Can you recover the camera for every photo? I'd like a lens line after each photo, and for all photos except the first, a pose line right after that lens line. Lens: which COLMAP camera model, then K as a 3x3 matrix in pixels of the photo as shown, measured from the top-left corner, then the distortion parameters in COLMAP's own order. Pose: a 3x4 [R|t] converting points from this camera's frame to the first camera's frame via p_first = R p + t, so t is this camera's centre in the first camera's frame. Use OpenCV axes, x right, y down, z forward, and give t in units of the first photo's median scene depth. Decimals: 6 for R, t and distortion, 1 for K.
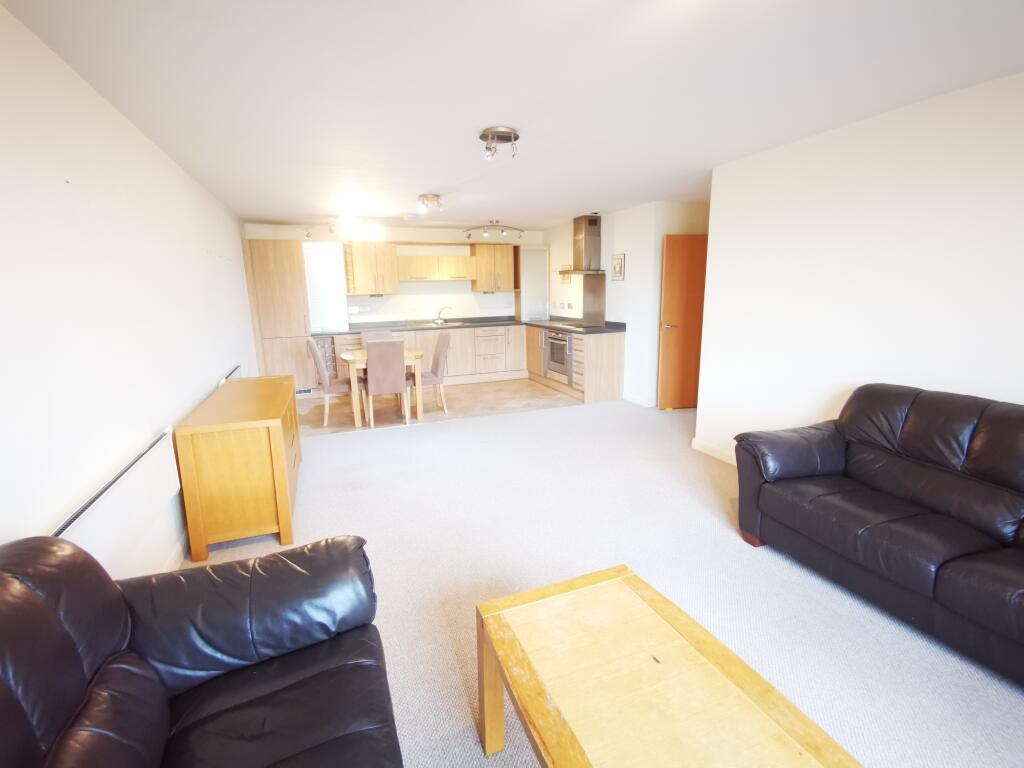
lens RADIAL K [[474.6, 0, 512.5], [0, 474.6, 378.3], [0, 0, 1]] dist [0.006172, 0.000622]
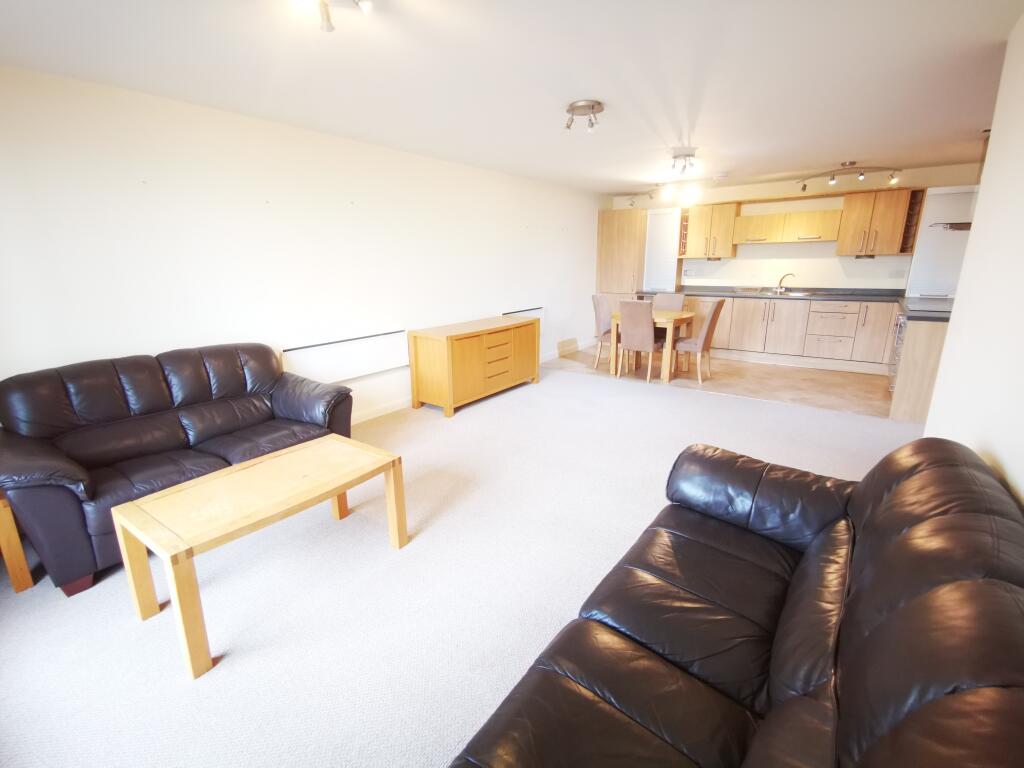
lens RADIAL K [[474.6, 0, 511.1], [0, 474.6, 384.5], [0, 0, 1]] dist [0.006172, 0.000622]
pose [[0.523536, 0.231926, -0.819829, 0.361123], [-0.157500, 0.971998, 0.174396, -0.026681], [0.837319, 0.037820, 0.545404, 0.119282]]
